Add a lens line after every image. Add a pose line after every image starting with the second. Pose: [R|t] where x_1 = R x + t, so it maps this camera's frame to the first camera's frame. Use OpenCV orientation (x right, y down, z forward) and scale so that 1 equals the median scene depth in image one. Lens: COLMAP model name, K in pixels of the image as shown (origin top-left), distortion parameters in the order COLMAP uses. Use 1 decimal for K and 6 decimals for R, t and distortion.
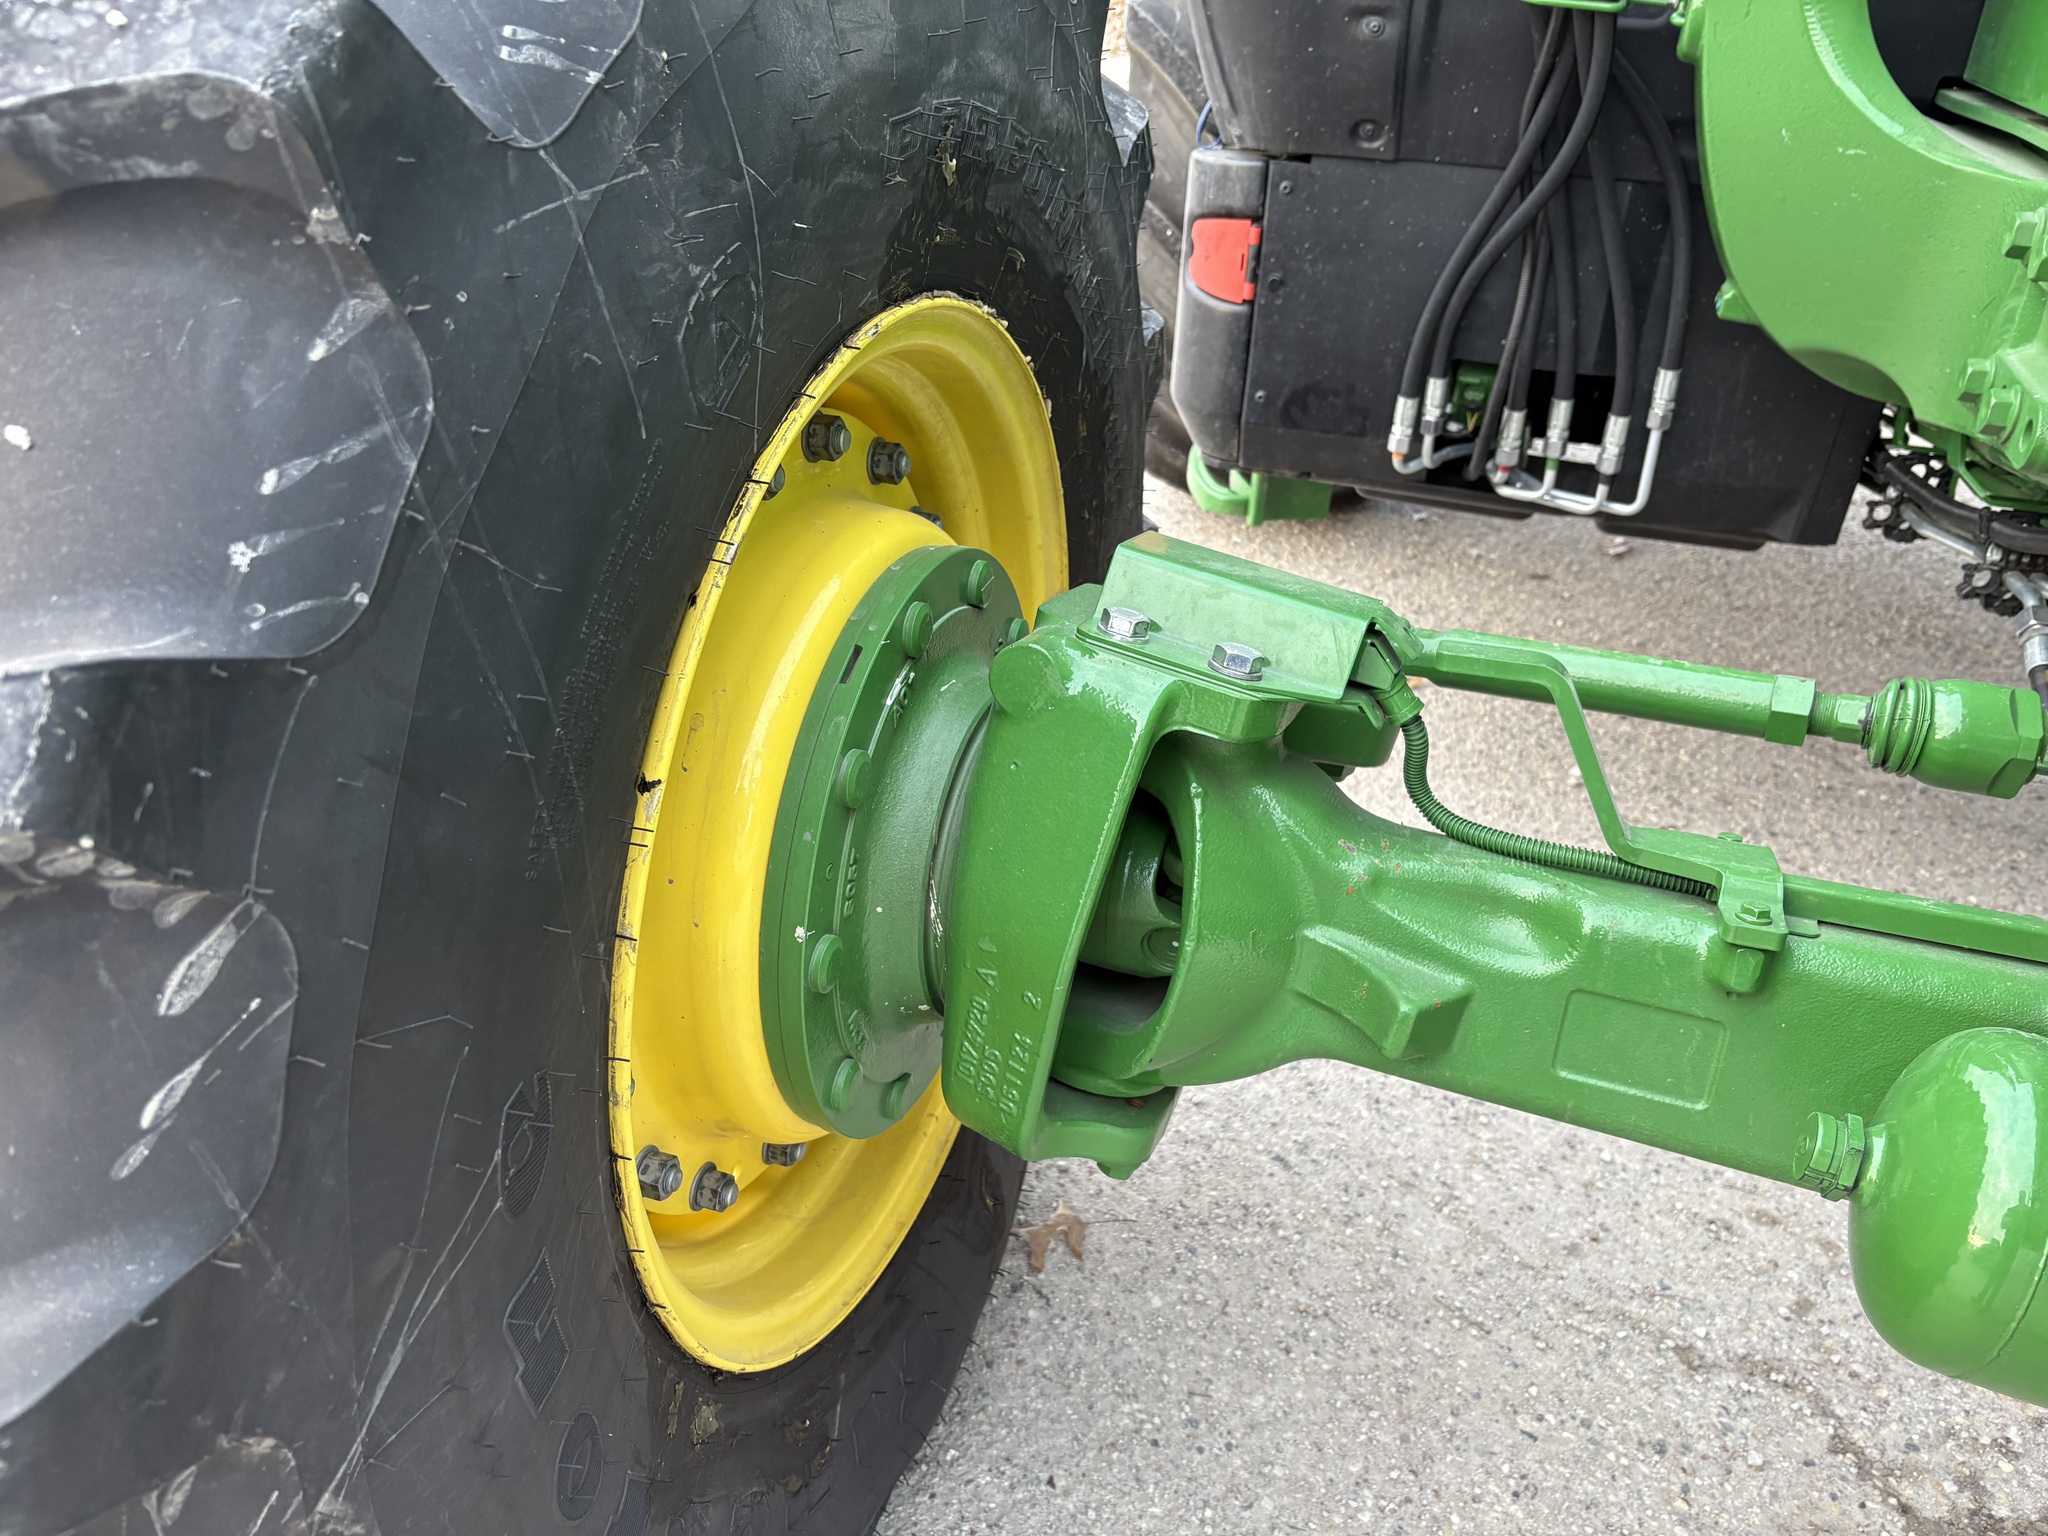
lens RADIAL K [[1567.1, 0, 1021.8], [0, 1567.1, 790.0], [0, 0, 1]] dist [0.054310, -0.060024]
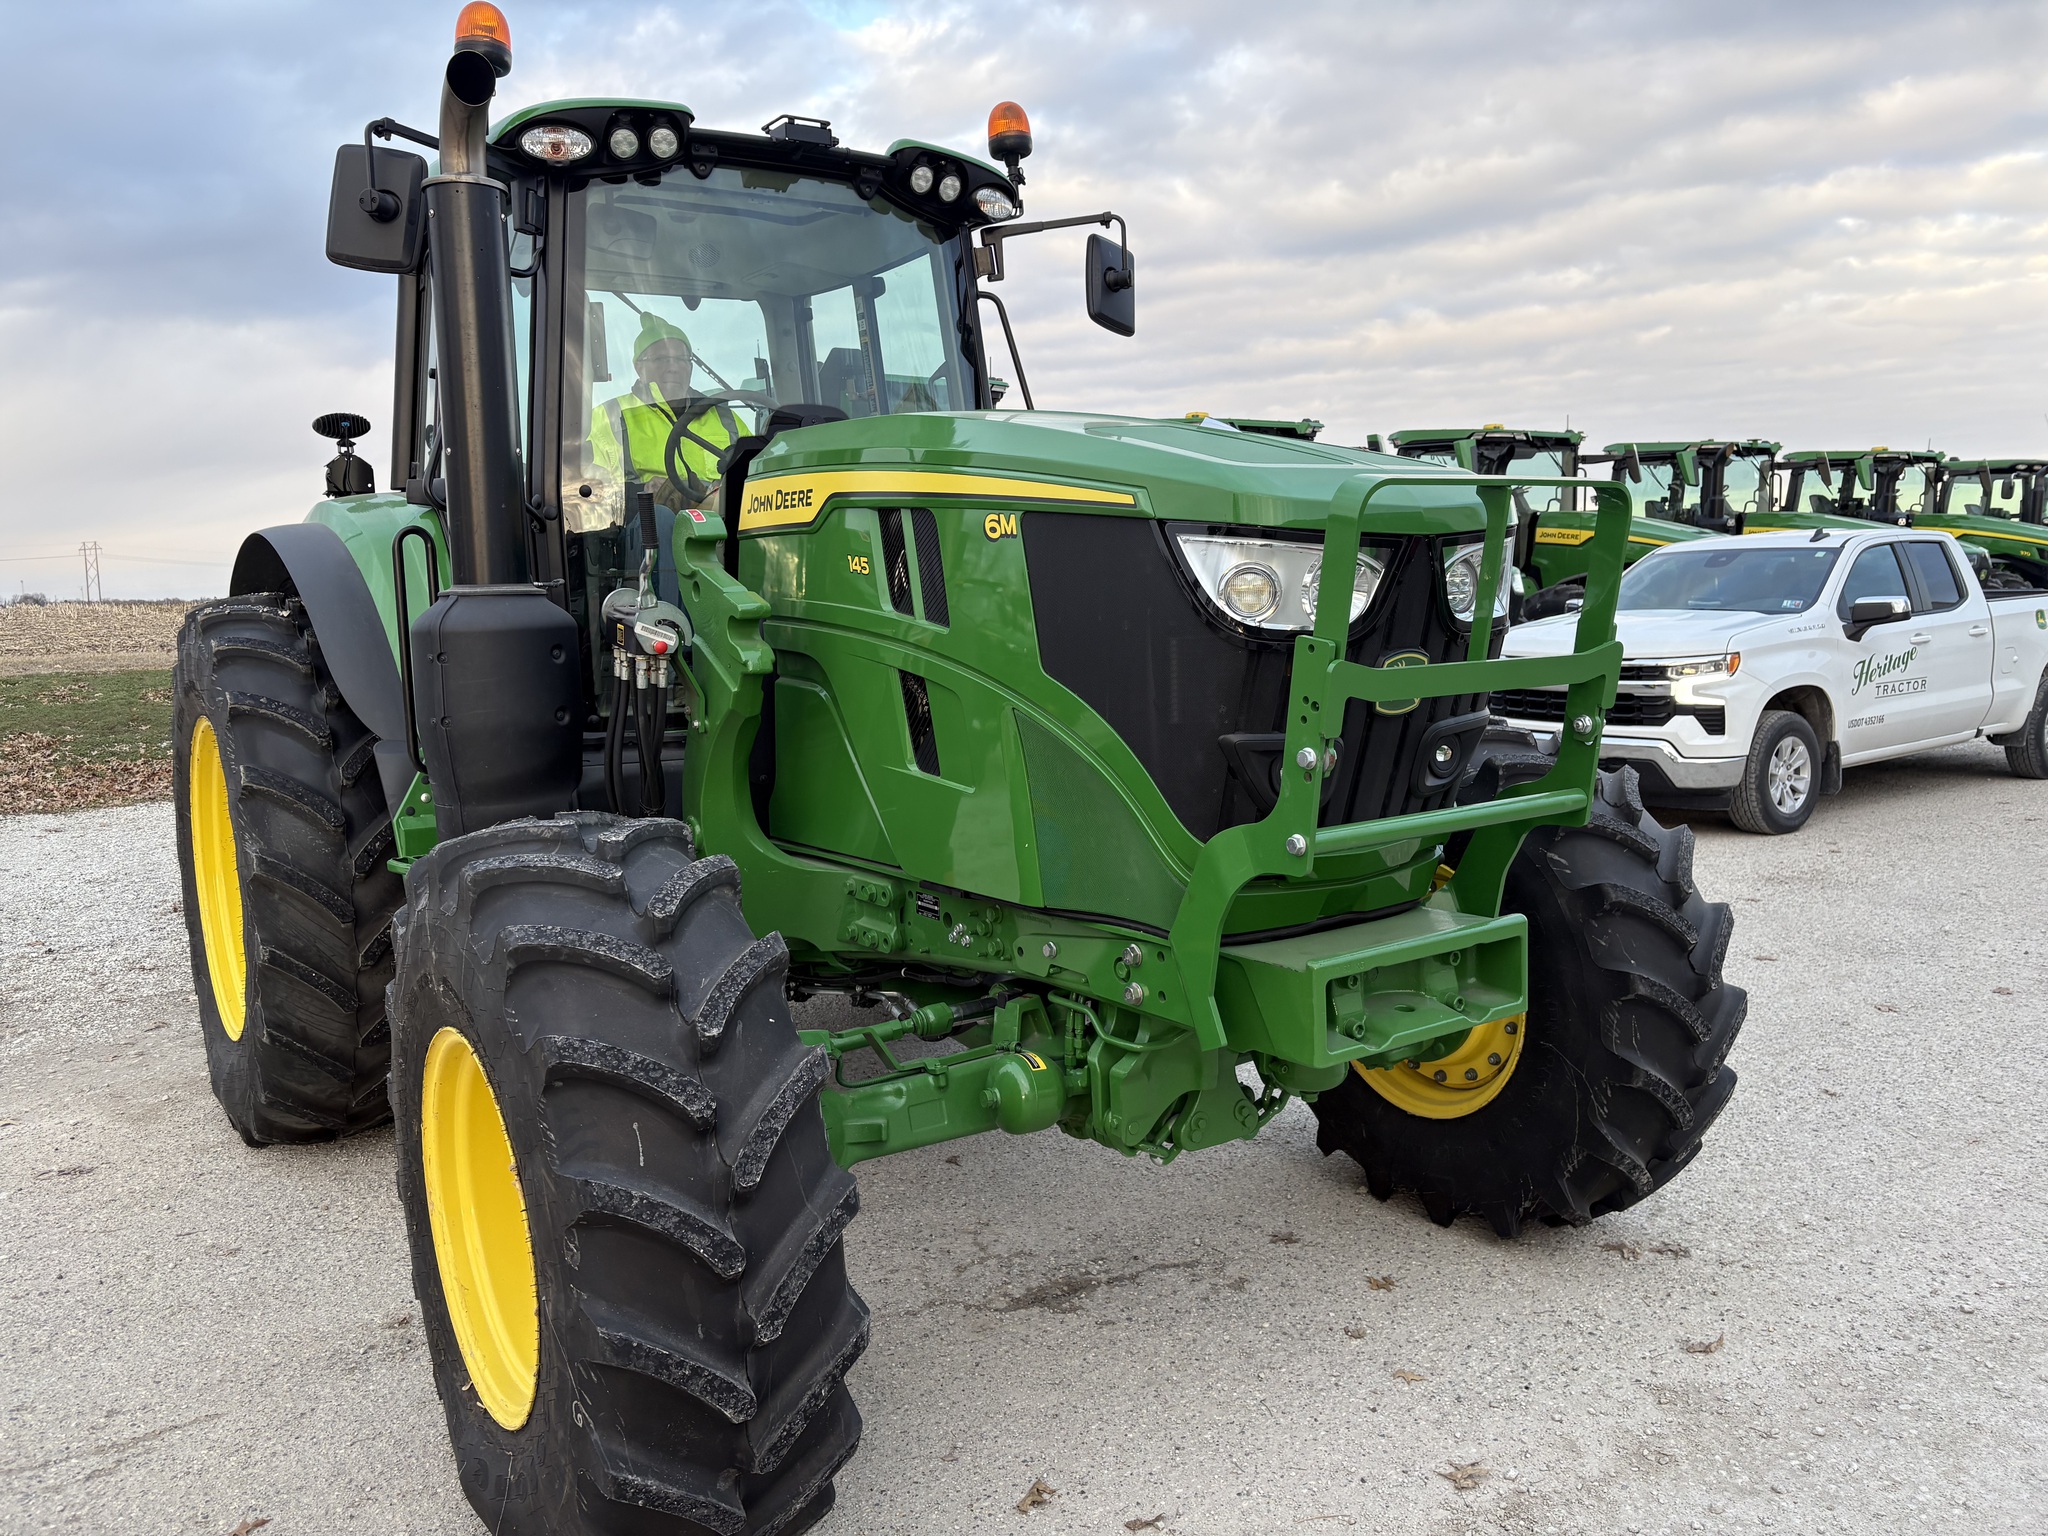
lens RADIAL K [[1561.1, 0, 1024.0], [0, 1561.1, 768.0], [0, 0, 1]] dist [0.031728, -0.005810]
pose [[0.593014, -0.150115, 0.791075, -1.846042], [0.443095, 0.881169, -0.164946, 0.122502], [-0.672310, 0.448337, 0.589061, -1.368452]]
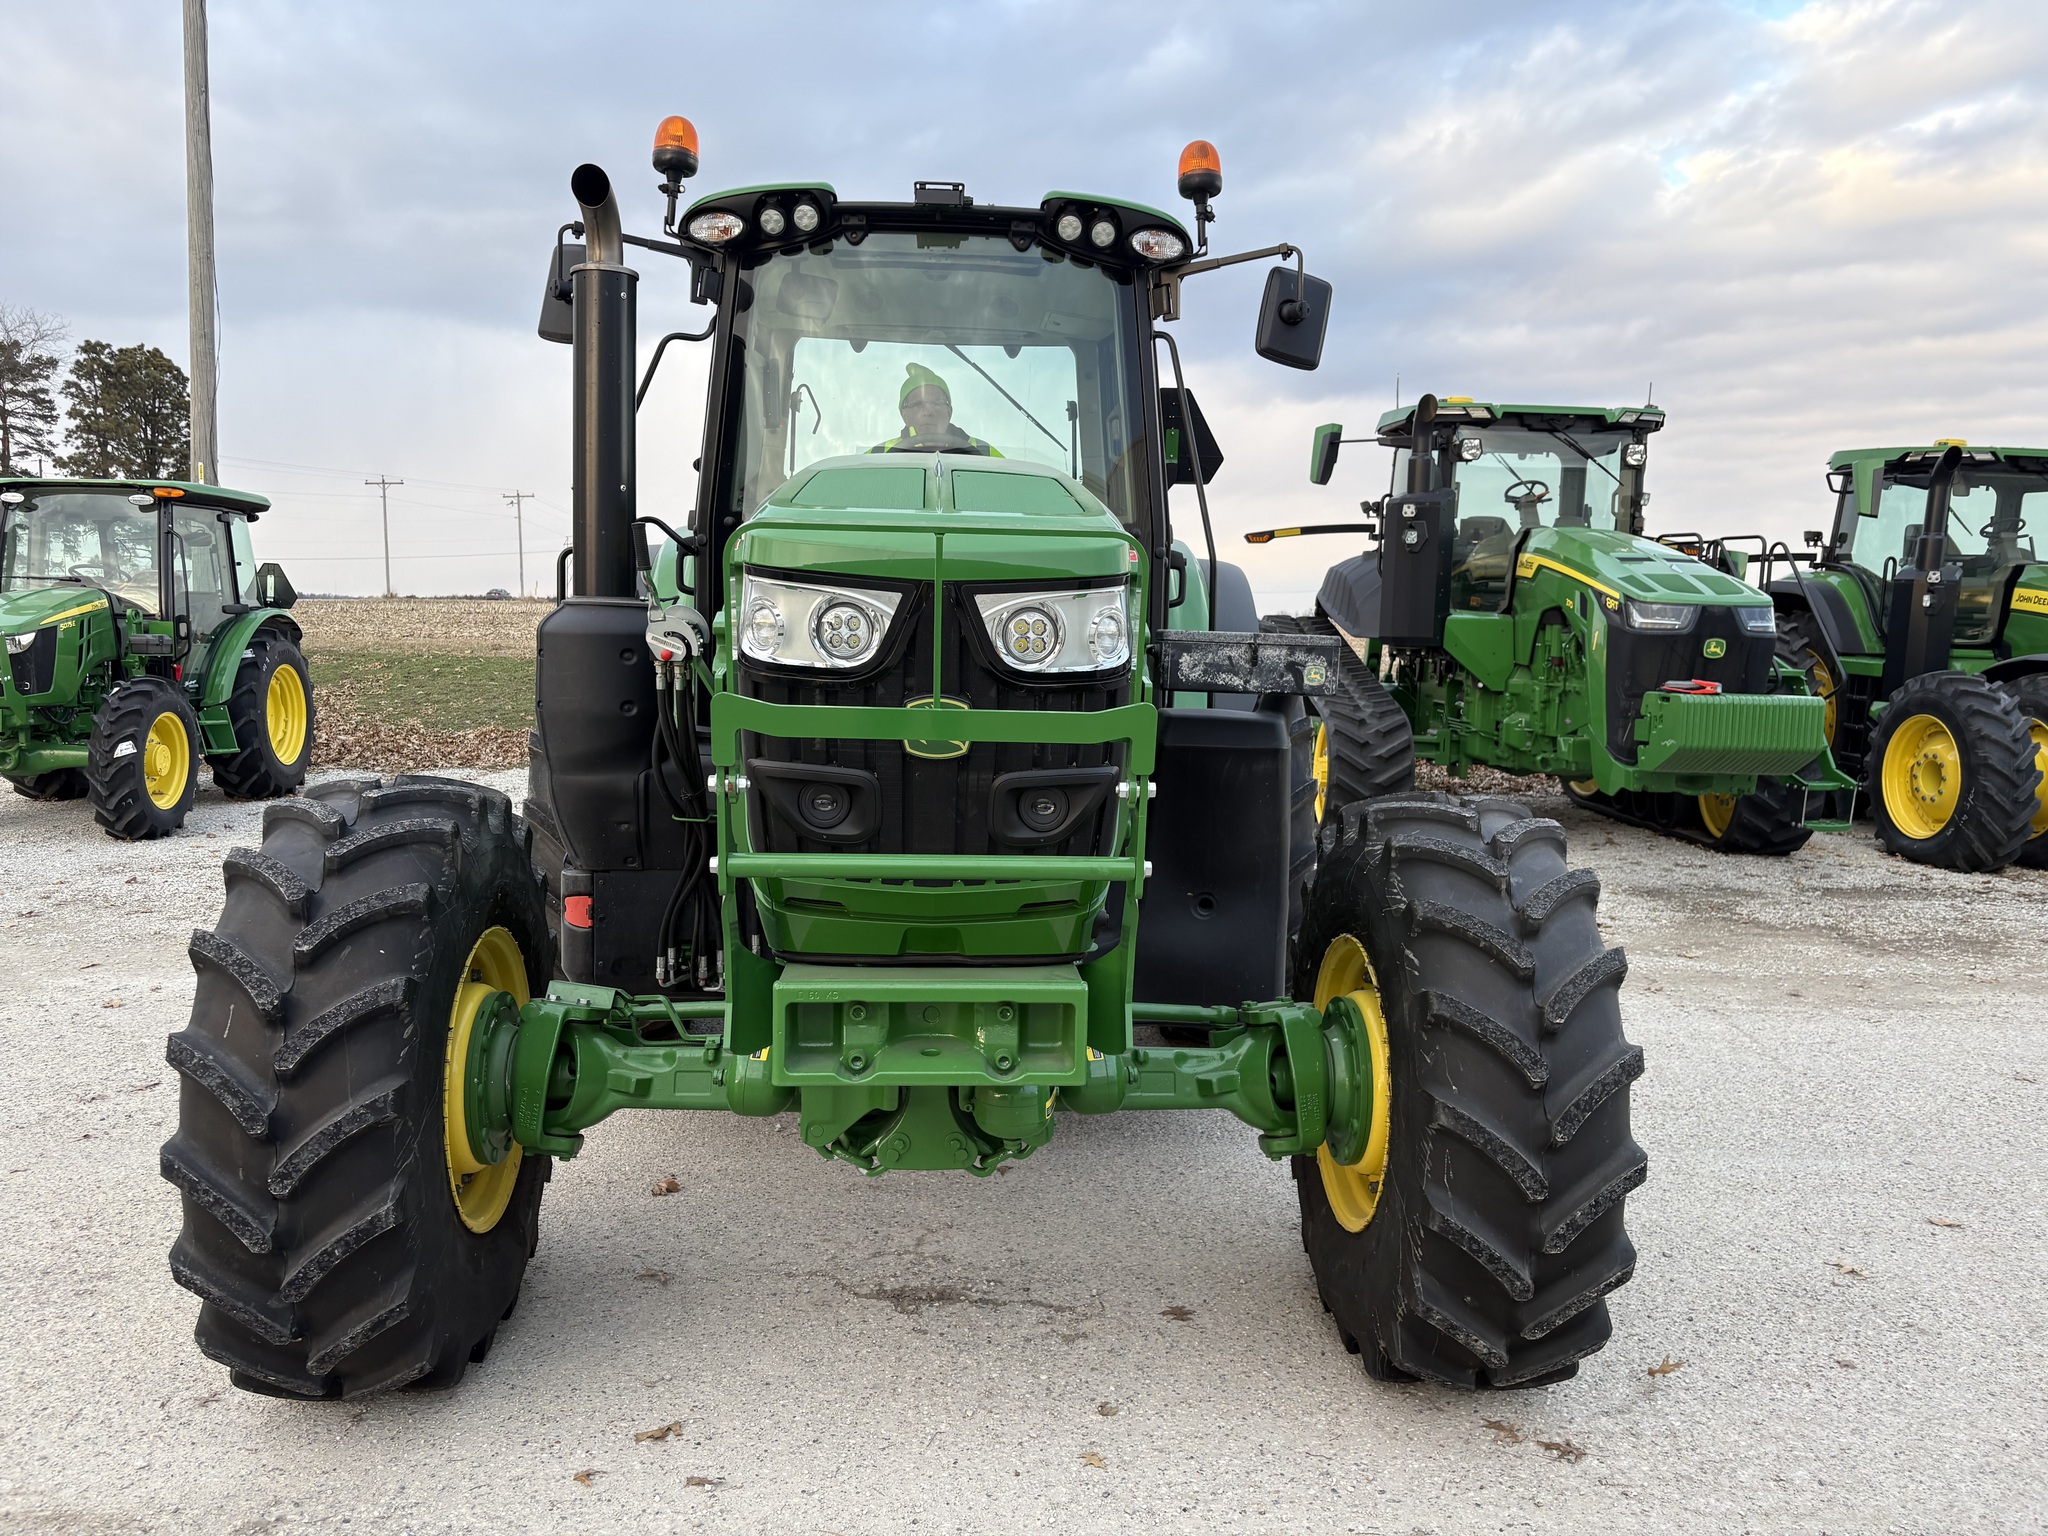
lens RADIAL K [[1567.1, 0, 1021.8], [0, 1567.1, 790.0], [0, 0, 1]] dist [0.054310, -0.060024]
pose [[0.925932, -0.057864, 0.373231, -0.250236], [0.197360, 0.916673, -0.347506, 0.872726], [-0.322023, 0.395428, 0.860197, -2.563993]]
